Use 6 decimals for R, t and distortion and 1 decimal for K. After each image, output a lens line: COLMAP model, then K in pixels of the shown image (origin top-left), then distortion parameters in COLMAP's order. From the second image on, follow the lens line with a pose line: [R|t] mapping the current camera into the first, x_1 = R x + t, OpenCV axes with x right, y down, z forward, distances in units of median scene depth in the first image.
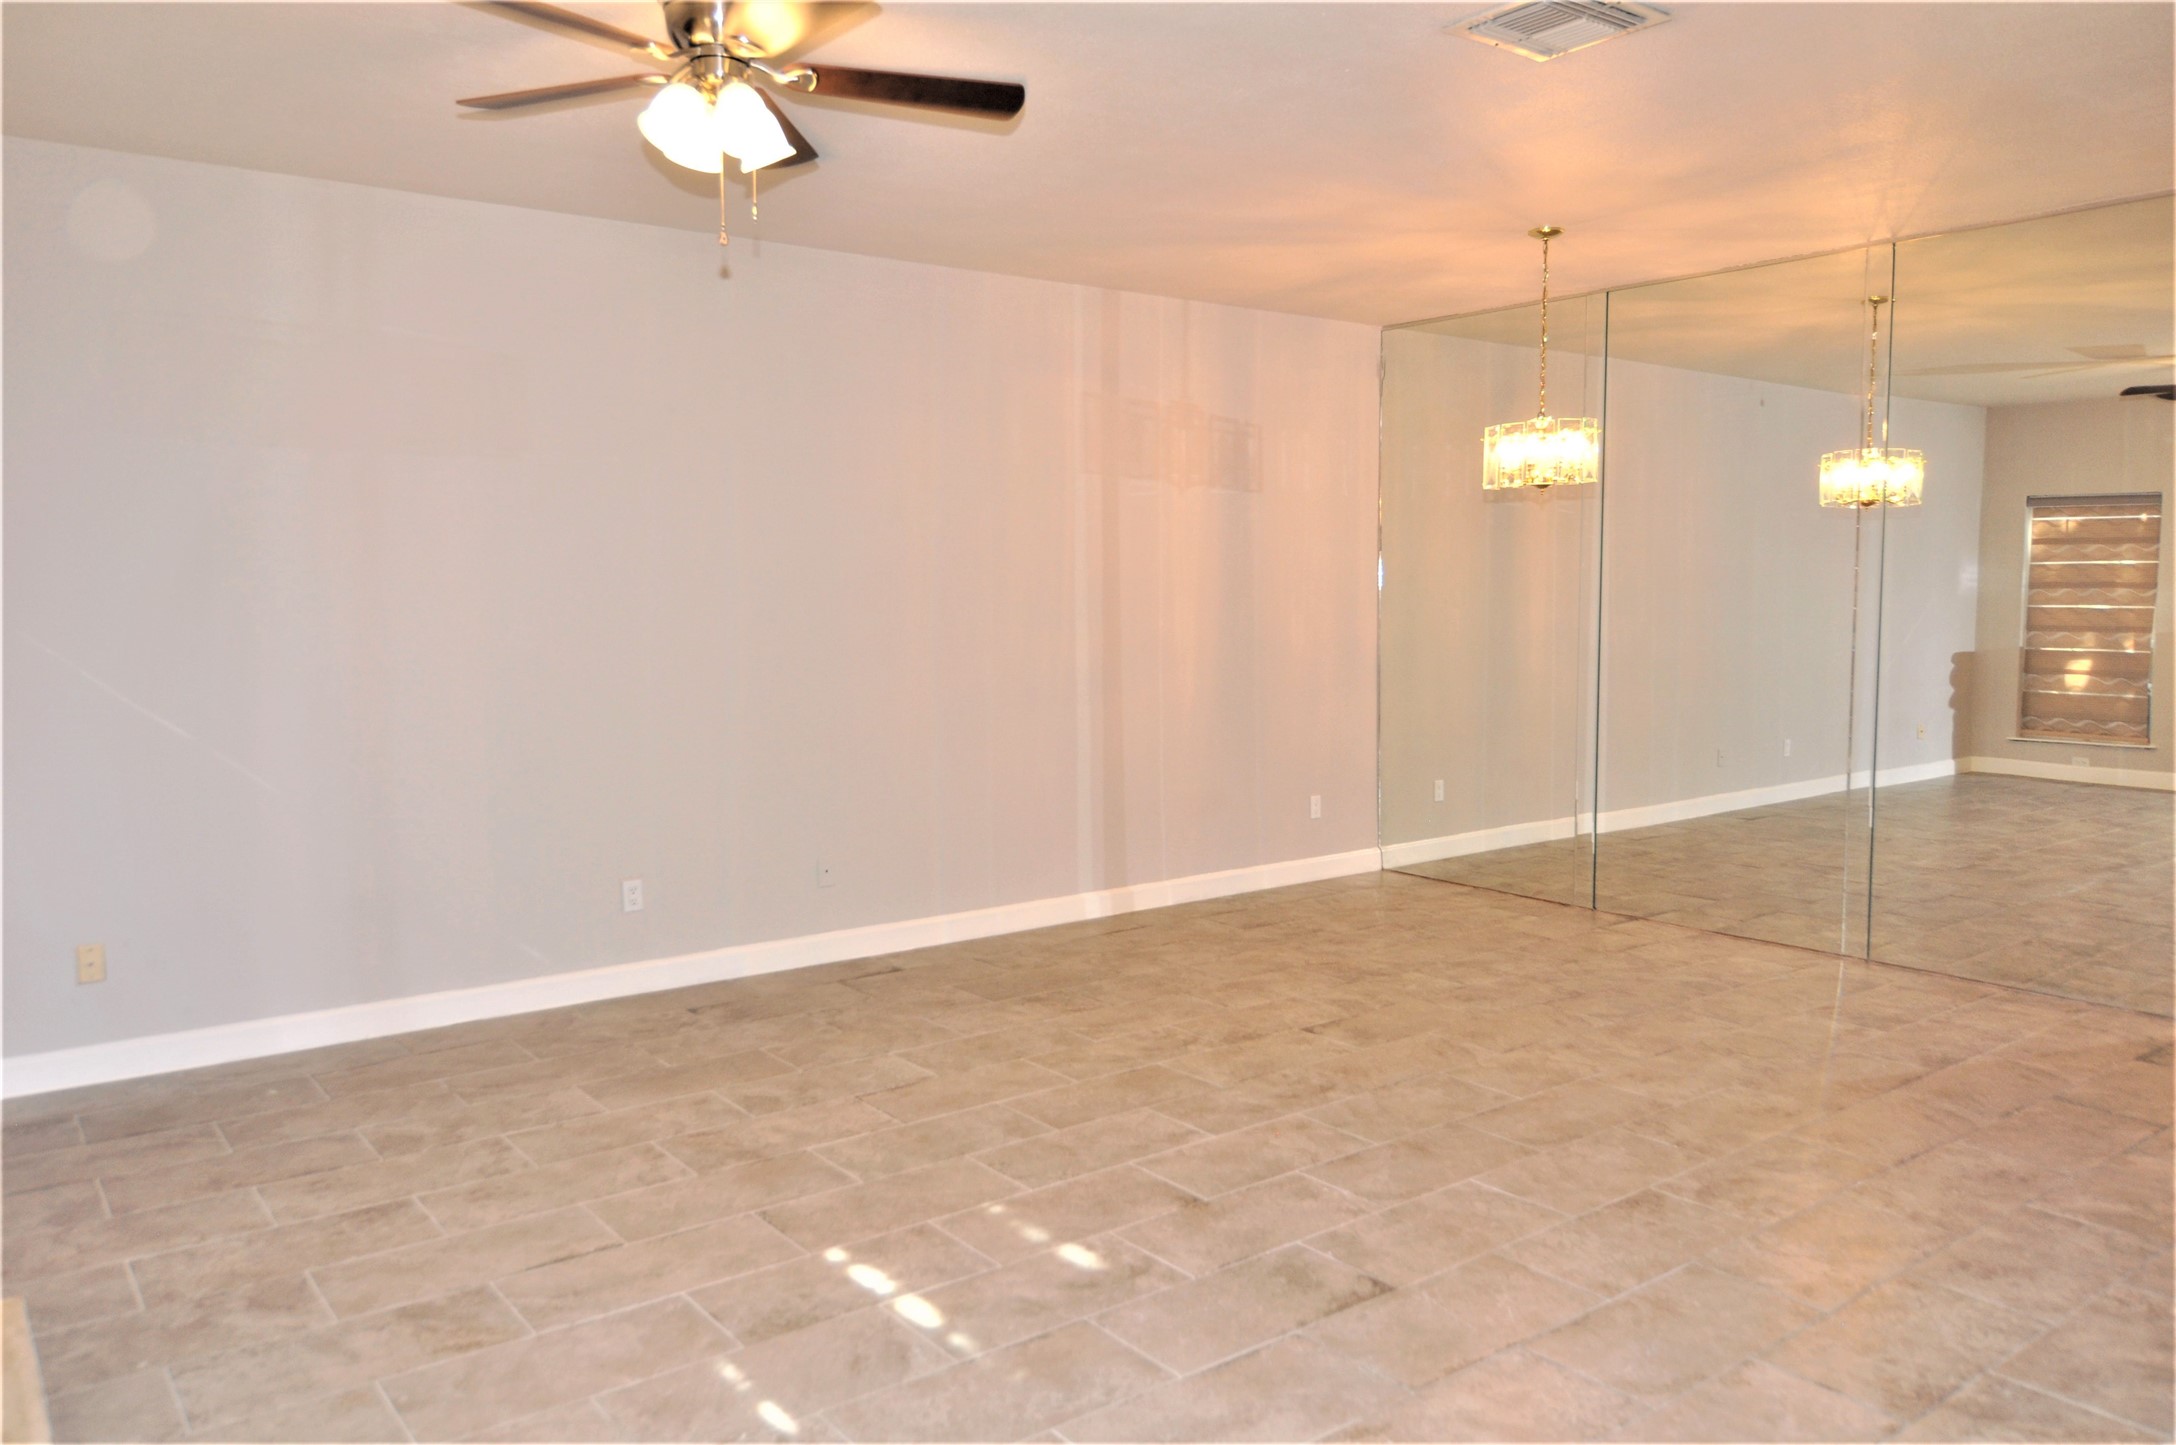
lens RADIAL K [[1564.2, 0, 1088.0], [0, 1564.2, 722.5], [0, 0, 1]] dist [-0.003867, -0.002187]
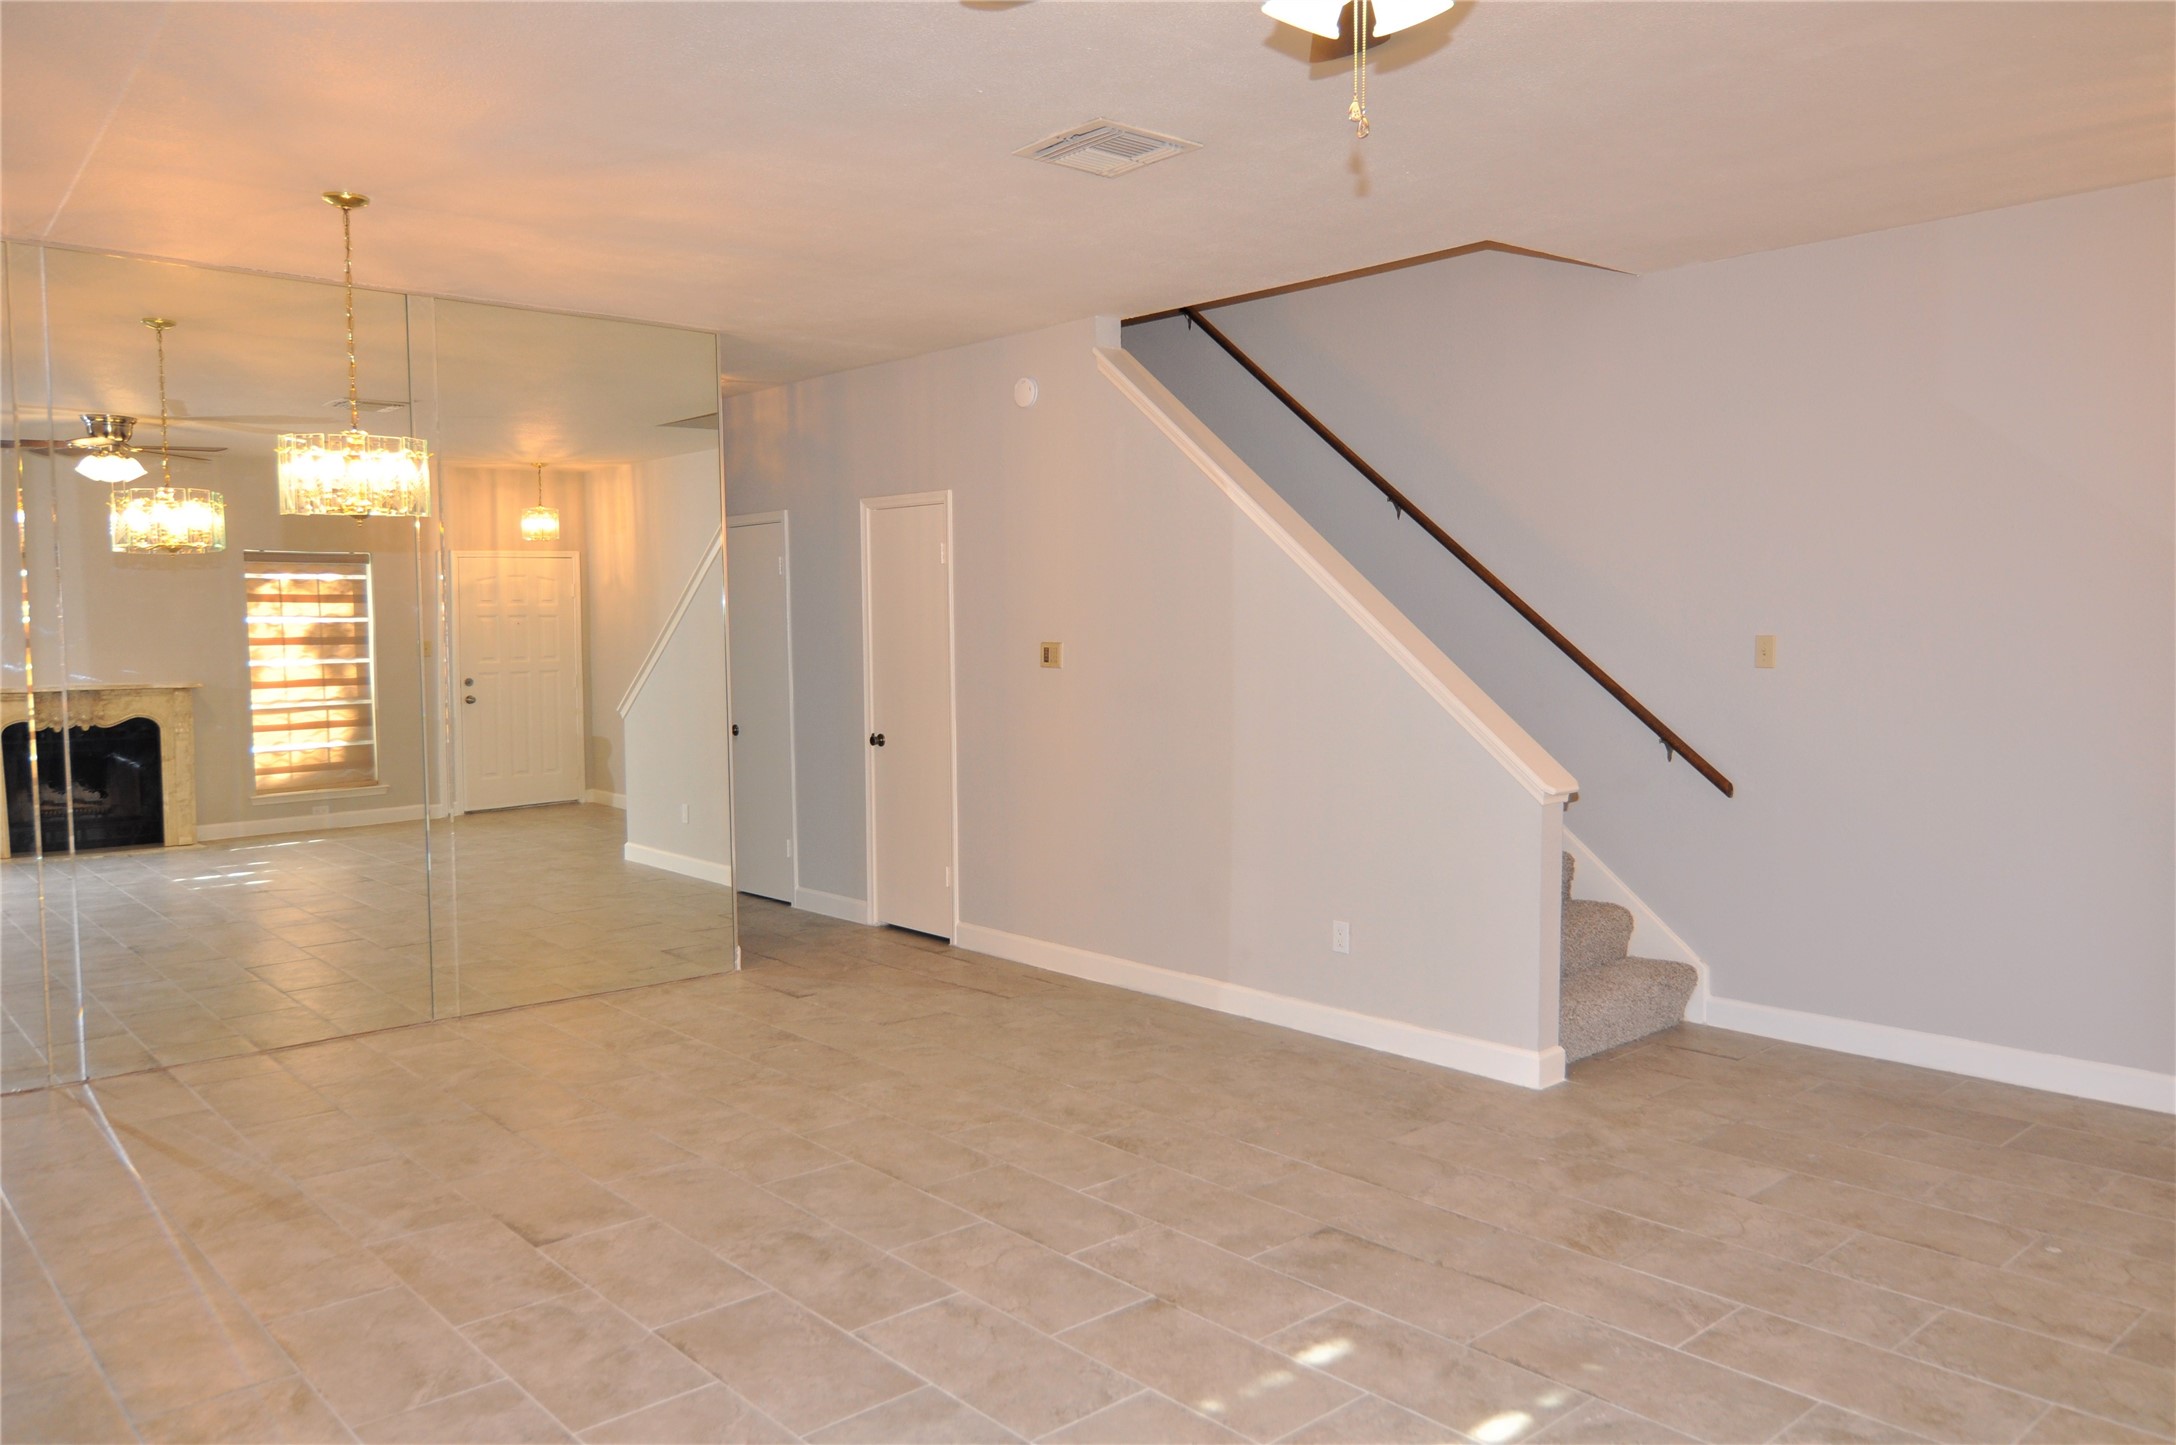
lens RADIAL K [[1564.2, 0, 1088.0], [0, 1564.2, 722.5], [0, 0, 1]] dist [-0.003867, -0.002187]
pose [[-0.064446, -0.058308, 0.996216, -0.724371], [0.098013, 0.993095, 0.064466, -0.083262], [-0.993096, 0.101797, -0.058286, 0.932246]]
